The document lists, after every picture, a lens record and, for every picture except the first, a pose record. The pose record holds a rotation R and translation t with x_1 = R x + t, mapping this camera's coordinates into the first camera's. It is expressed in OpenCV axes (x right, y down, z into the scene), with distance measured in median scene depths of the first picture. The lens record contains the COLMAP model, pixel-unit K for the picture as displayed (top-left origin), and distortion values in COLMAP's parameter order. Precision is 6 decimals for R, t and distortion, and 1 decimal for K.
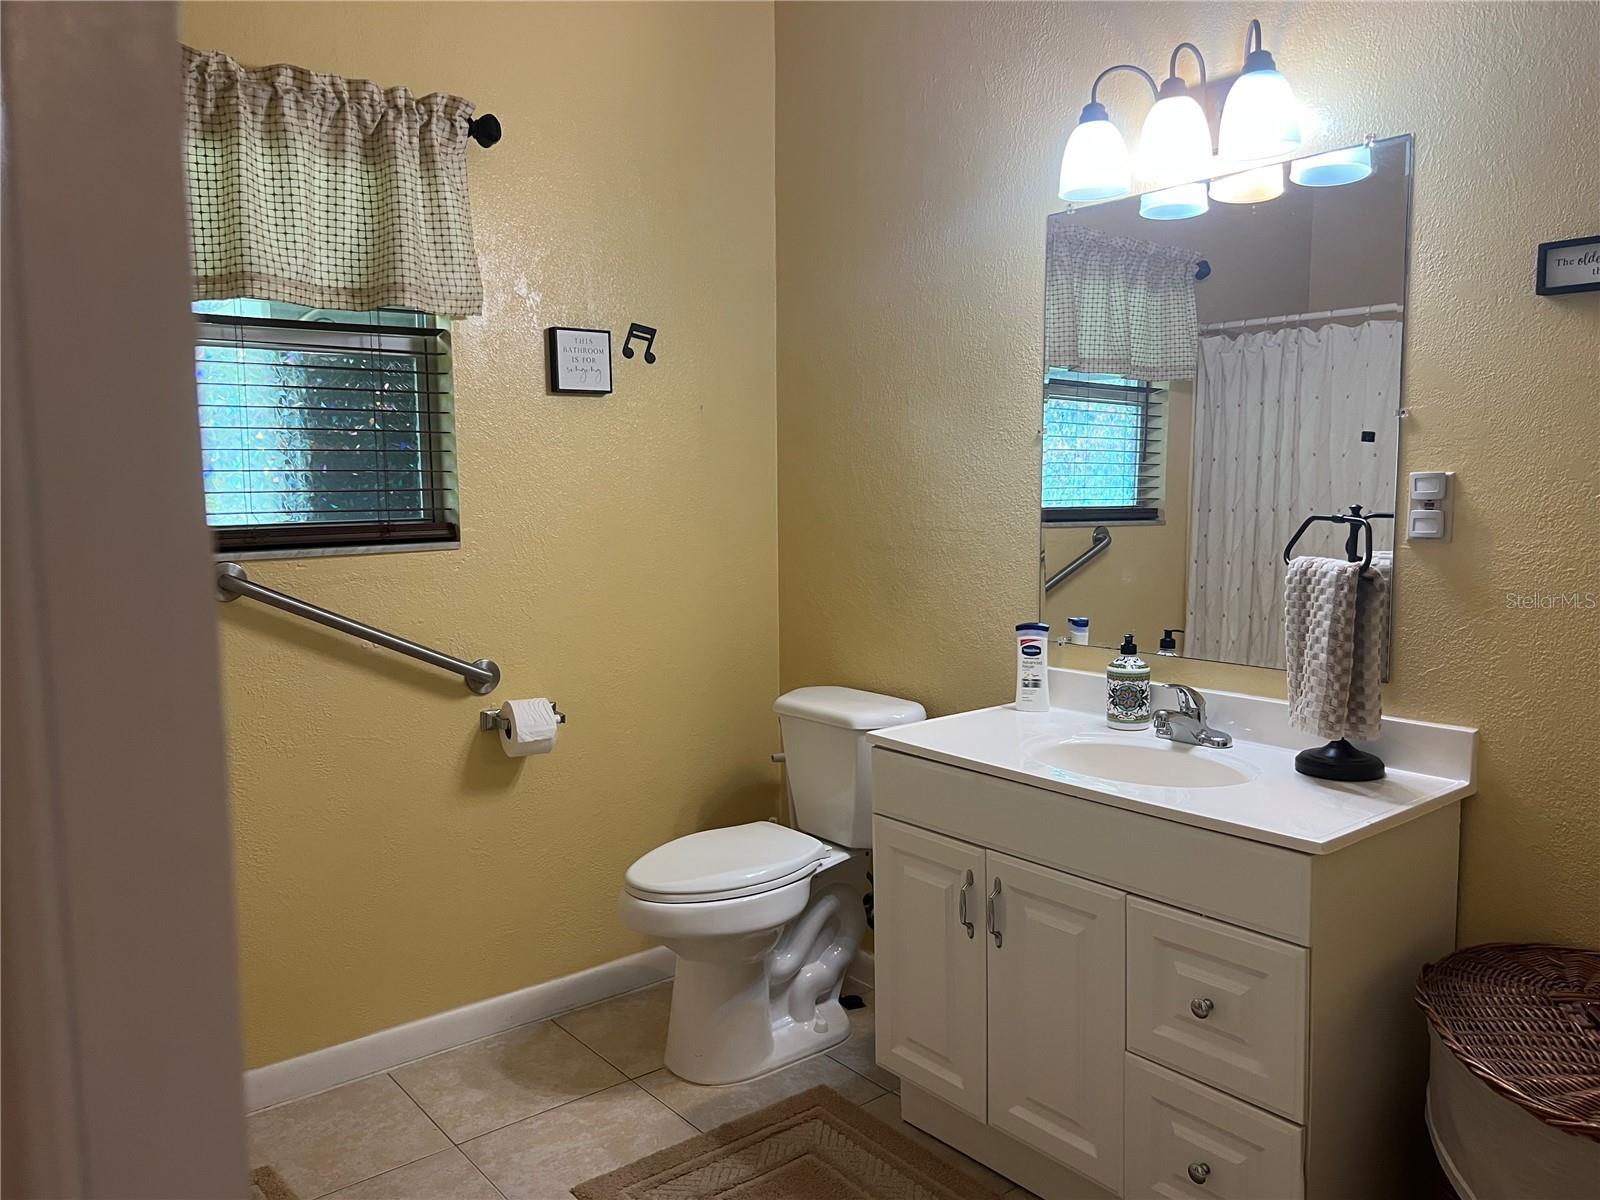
lens RADIAL K [[1196.7, 0, 798.1], [0, 1196.7, 601.1], [0, 0, 1]] dist [0.018168, -0.023524]
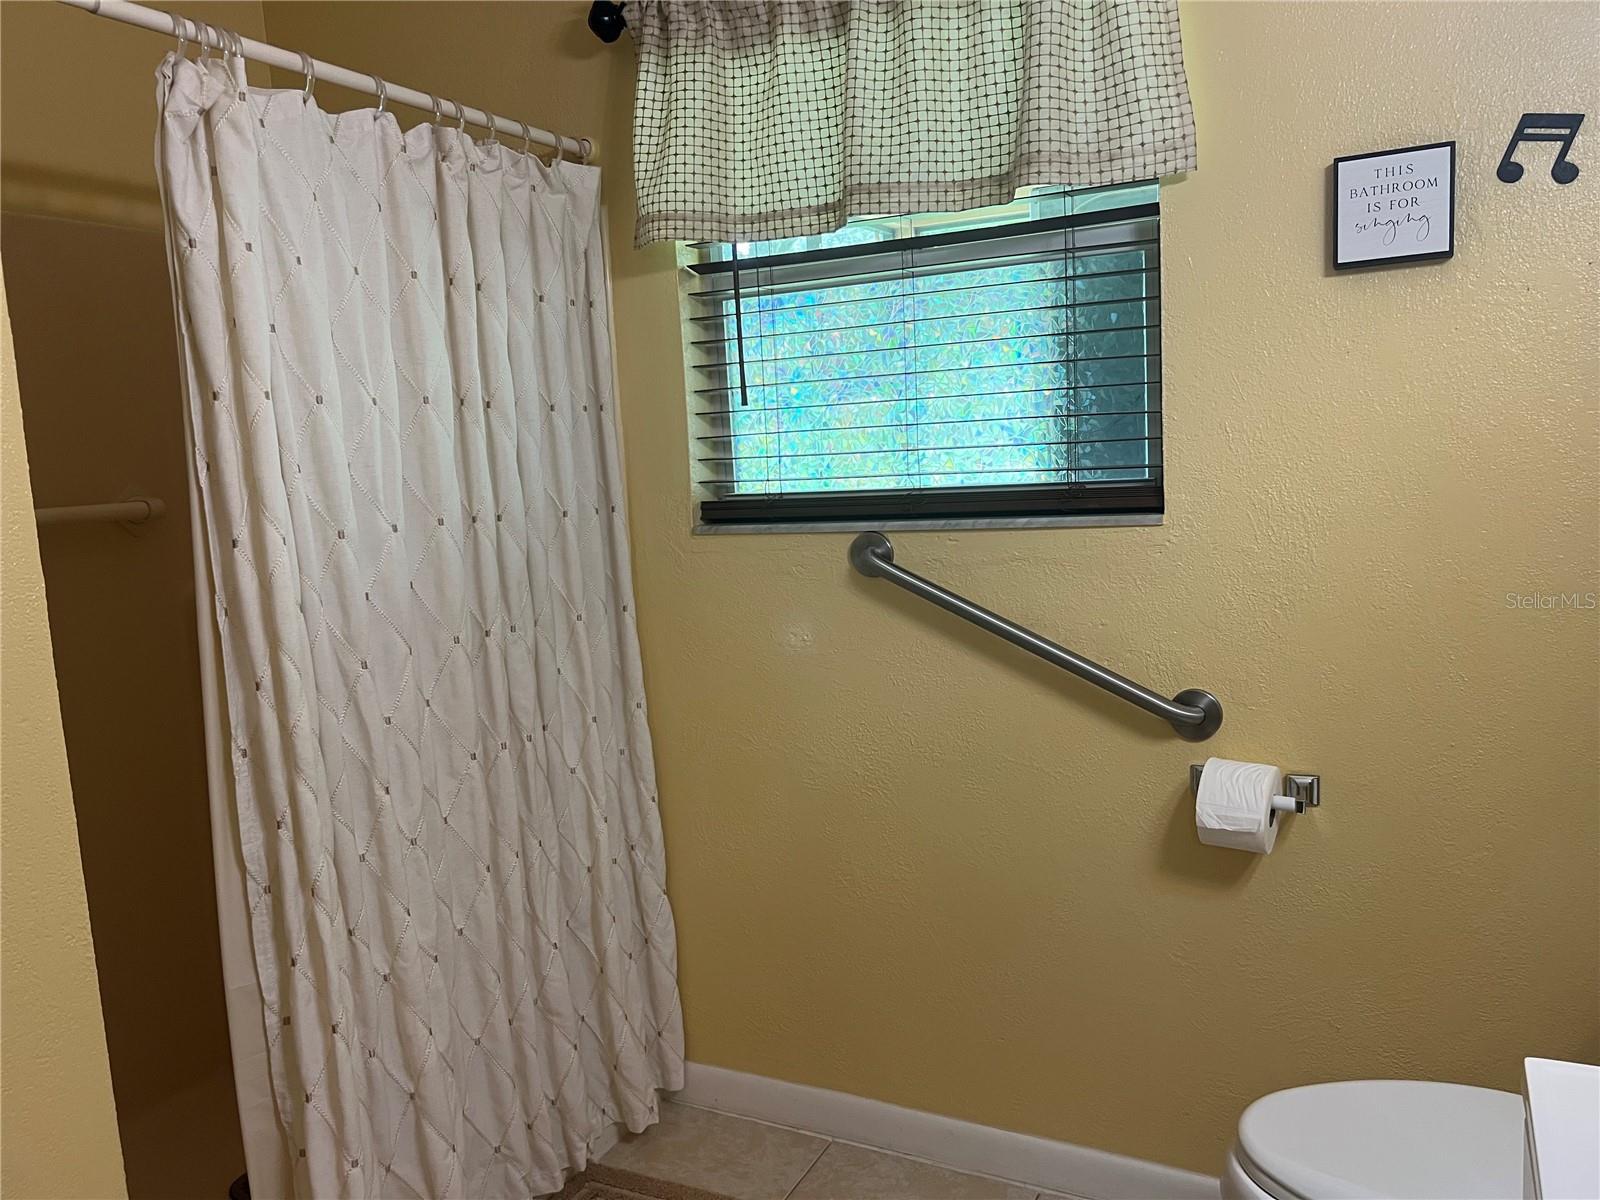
lens RADIAL K [[1196.7, 0, 799.5], [0, 1196.7, 588.2], [0, 0, 1]] dist [0.018168, -0.023524]
pose [[0.403047, 0.096122, -0.910117, 0.250475], [-0.051209, 0.995280, 0.082438, -0.051842], [0.913746, 0.013380, 0.406067, 0.515474]]
